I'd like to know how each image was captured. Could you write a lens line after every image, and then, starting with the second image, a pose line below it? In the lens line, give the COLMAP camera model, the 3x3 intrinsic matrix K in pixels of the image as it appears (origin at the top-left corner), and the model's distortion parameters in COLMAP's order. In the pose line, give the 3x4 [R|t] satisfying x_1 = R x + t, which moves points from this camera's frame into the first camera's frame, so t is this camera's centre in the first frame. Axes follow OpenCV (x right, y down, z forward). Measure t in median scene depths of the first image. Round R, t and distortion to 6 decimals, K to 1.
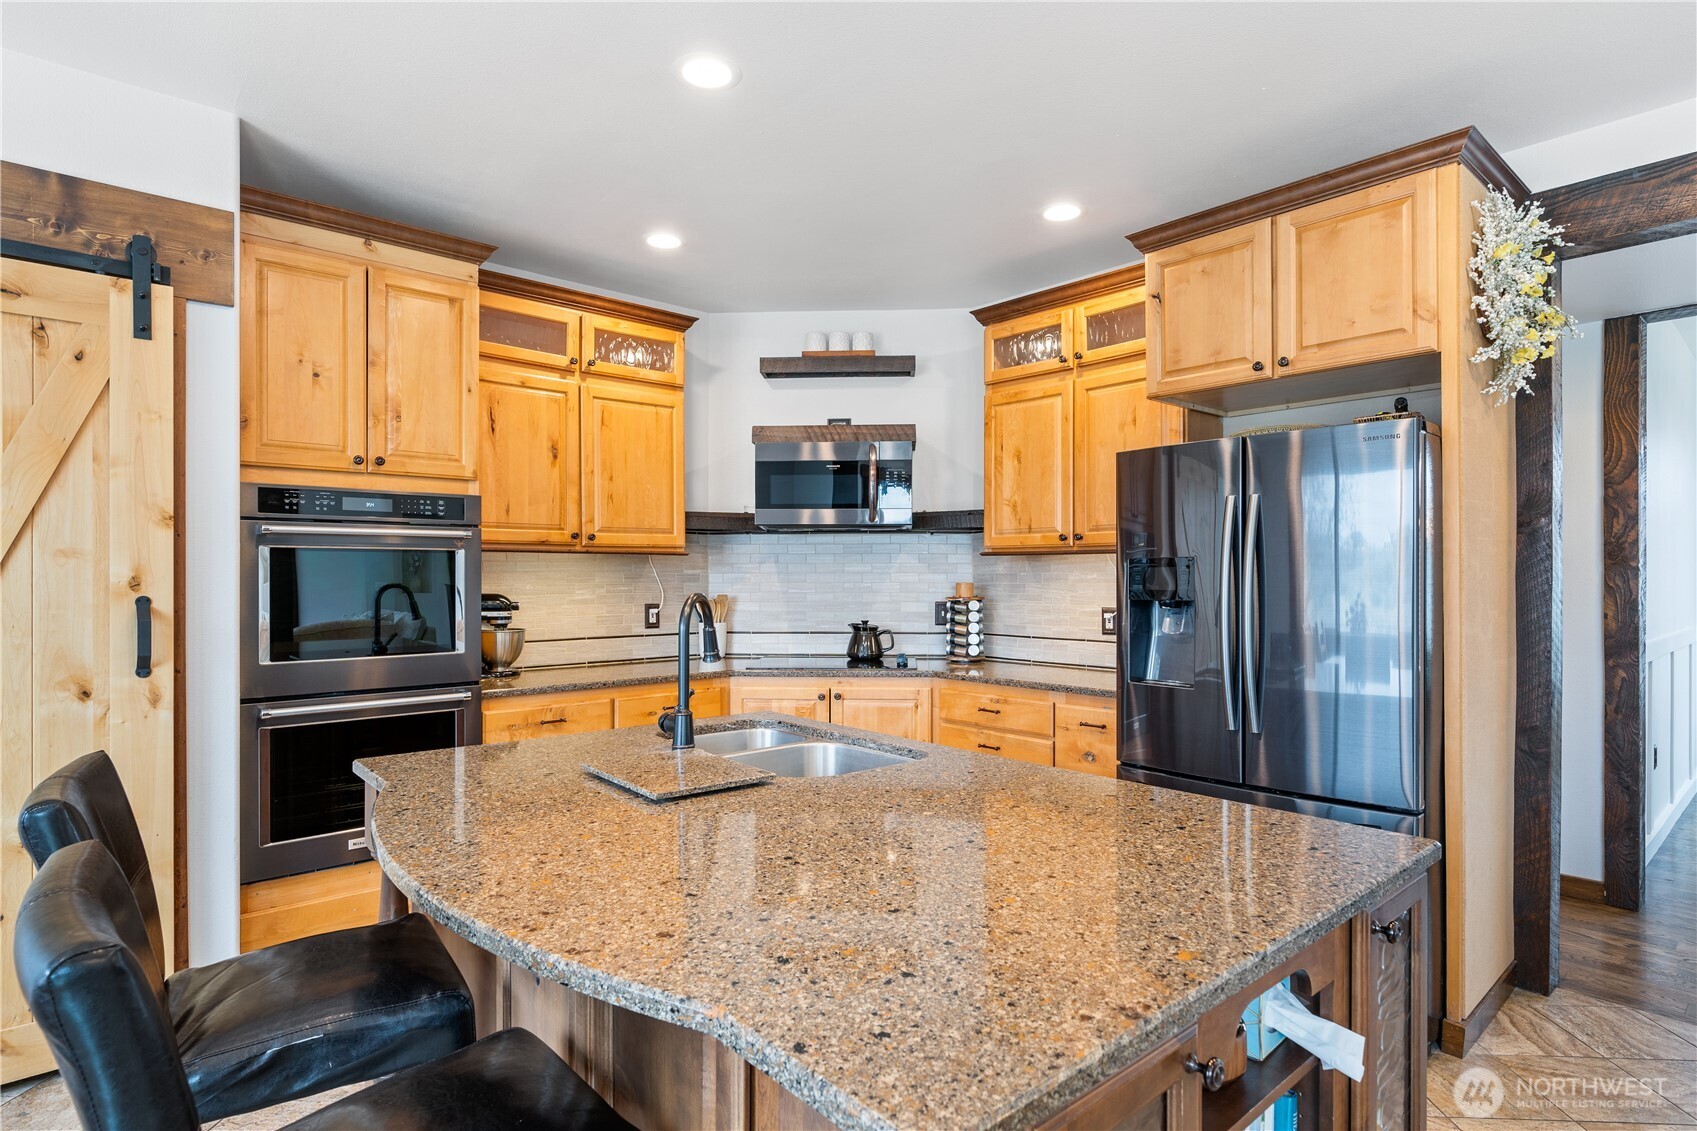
lens RADIAL K [[881.4, 0, 844.3], [0, 881.4, 573.4], [0, 0, 1]] dist [-0.006278, 0.001369]
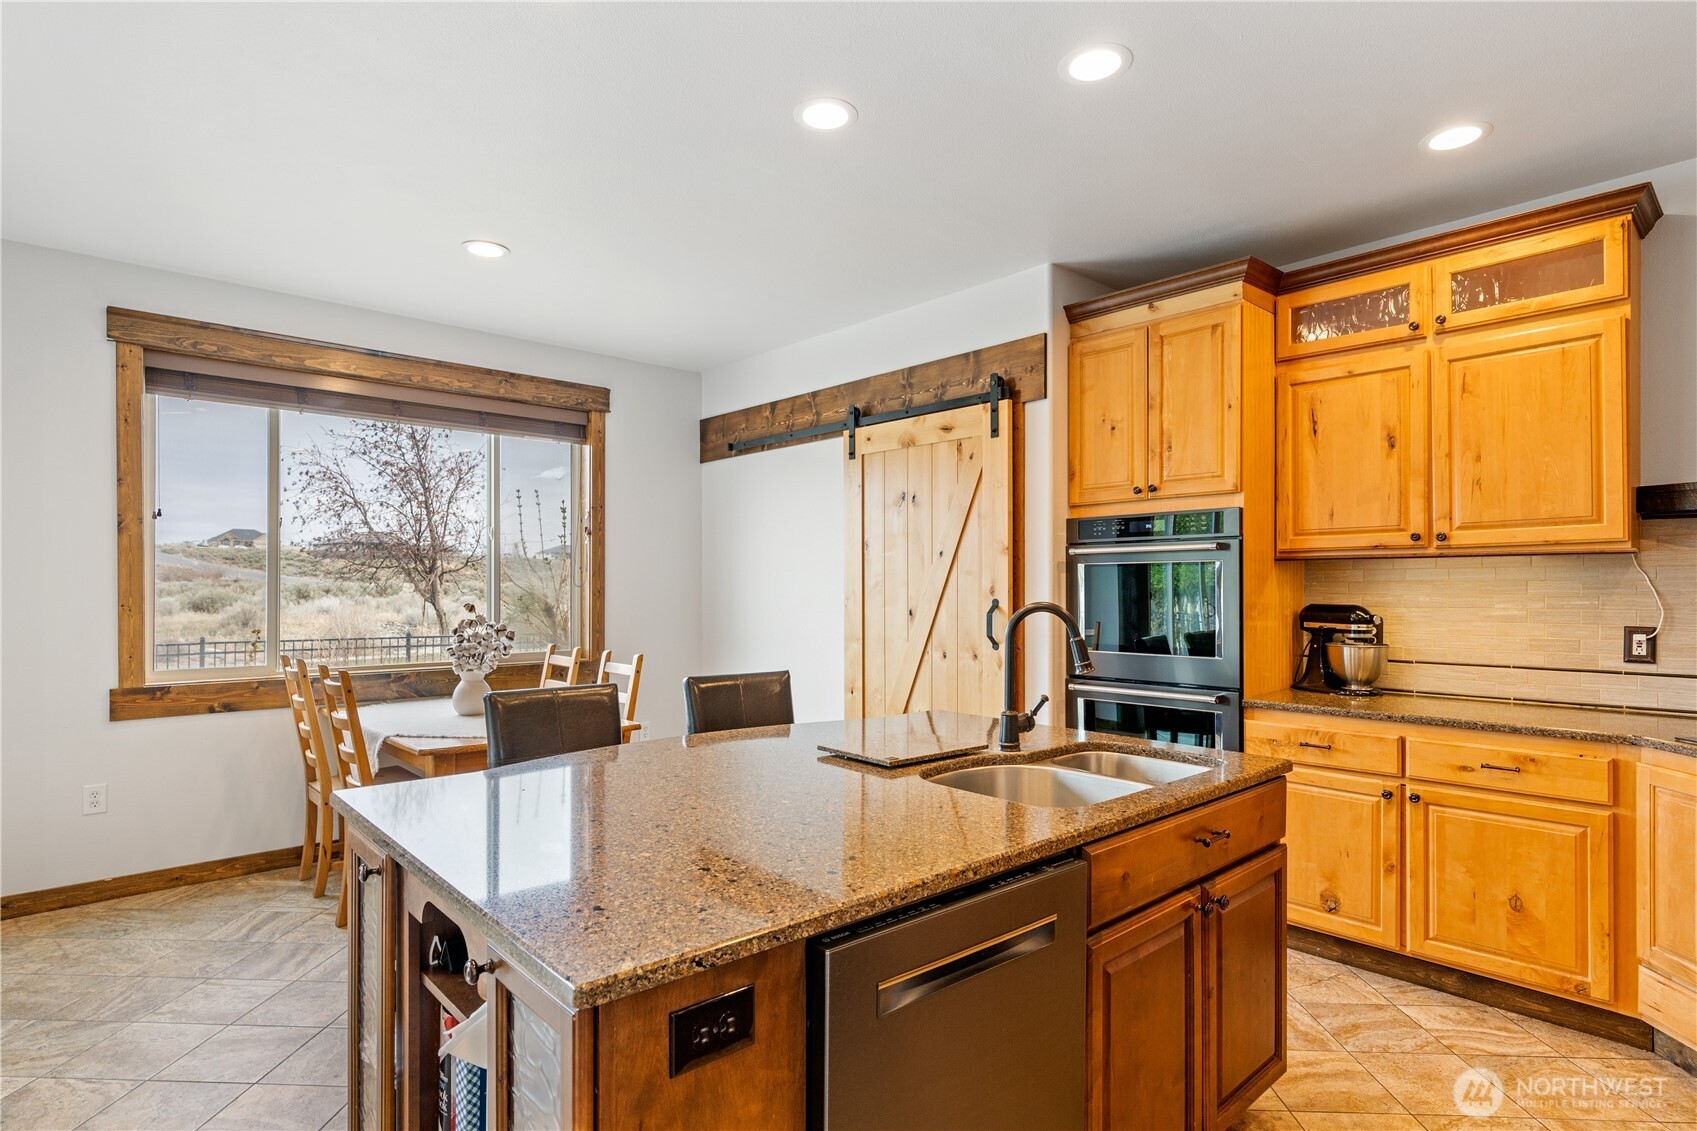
lens RADIAL K [[881.4, 0, 848.5], [0, 881.4, 582.8], [0, 0, 1]] dist [-0.006278, 0.001369]
pose [[0.017493, -0.004311, -0.999838, 0.453615], [0.003994, 0.999983, -0.004242, 0.001613], [0.999839, -0.003919, 0.017510, 0.402112]]
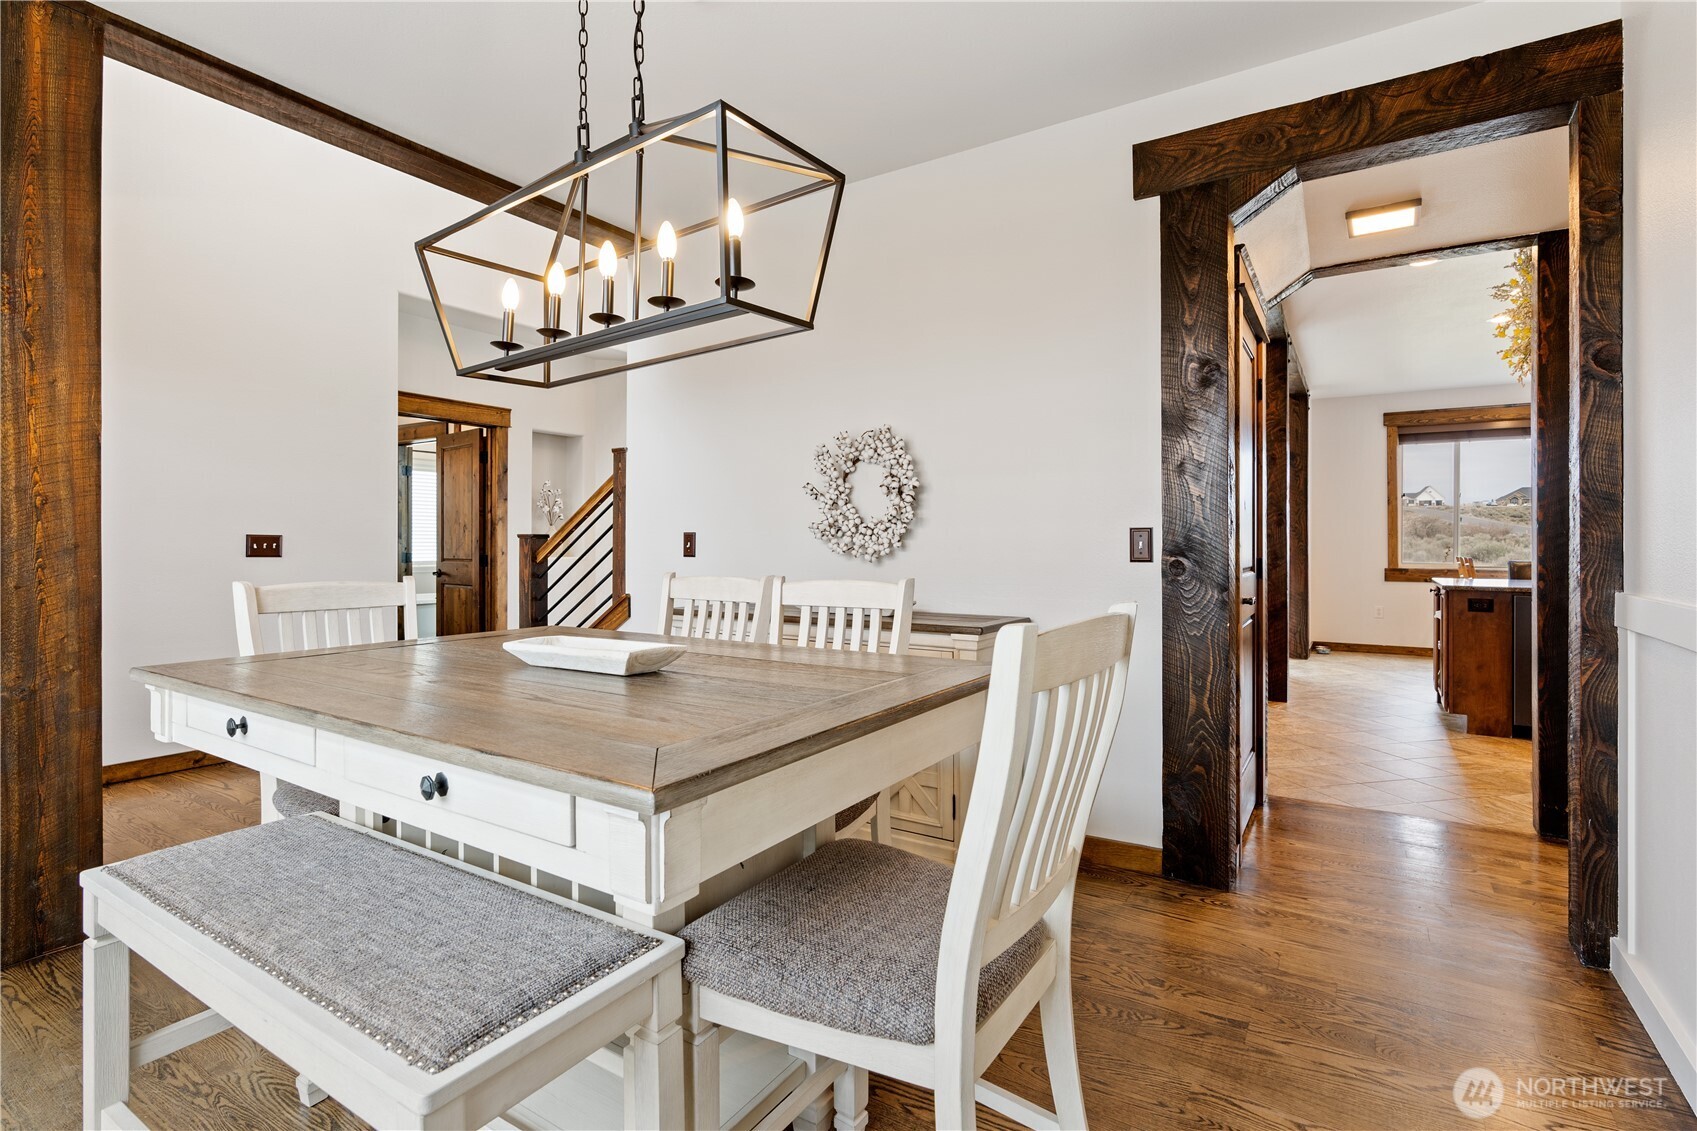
lens RADIAL K [[811.5, 0, 840.0], [0, 811.5, 533.4], [0, 0, 1]] dist [-0.003861, 0.000210]
pose [[-0.962872, -0.006366, -0.269882, 1.577594], [-0.002780, 0.999903, -0.013670, 0.054250], [0.269943, -0.012412, -0.962796, 1.400443]]
